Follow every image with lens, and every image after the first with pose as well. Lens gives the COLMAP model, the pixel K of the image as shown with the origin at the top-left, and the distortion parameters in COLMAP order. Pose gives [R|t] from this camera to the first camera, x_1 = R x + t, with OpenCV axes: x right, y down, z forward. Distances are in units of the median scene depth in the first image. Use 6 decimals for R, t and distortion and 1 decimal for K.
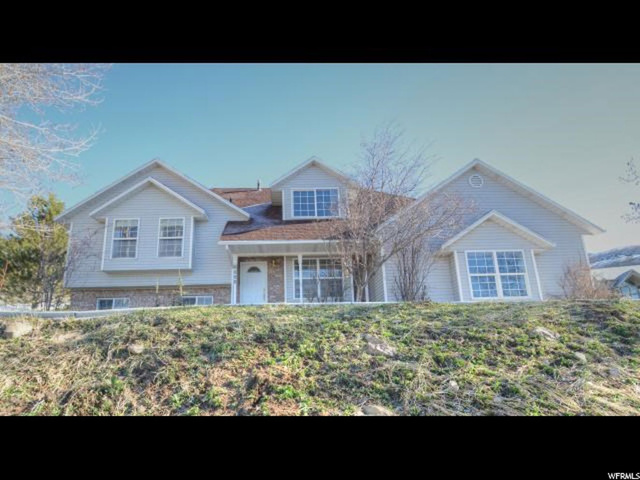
lens RADIAL K [[356.6, 0, 320.0], [0, 356.6, 240.0], [0, 0, 1]] dist [-0.000408, -0.000180]
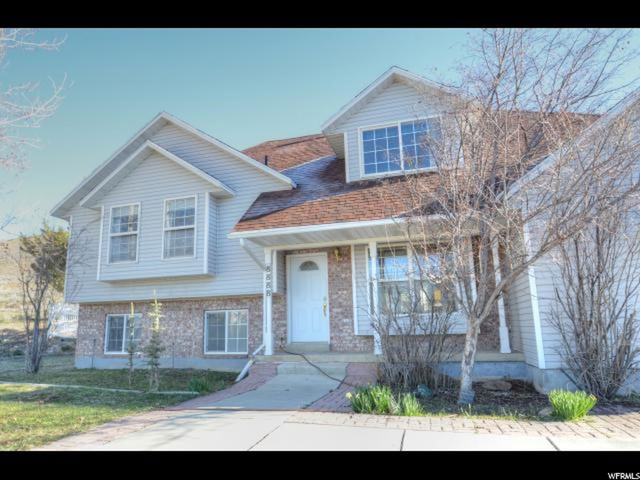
lens RADIAL K [[416.3, 0, 319.6], [0, 416.3, 226.7], [0, 0, 1]] dist [-0.024776, -0.001595]
pose [[0.940111, -0.062067, -0.335169, 0.088335], [0.091397, 0.993176, 0.072441, -0.039061], [0.328386, -0.098736, 0.939369, 0.335233]]
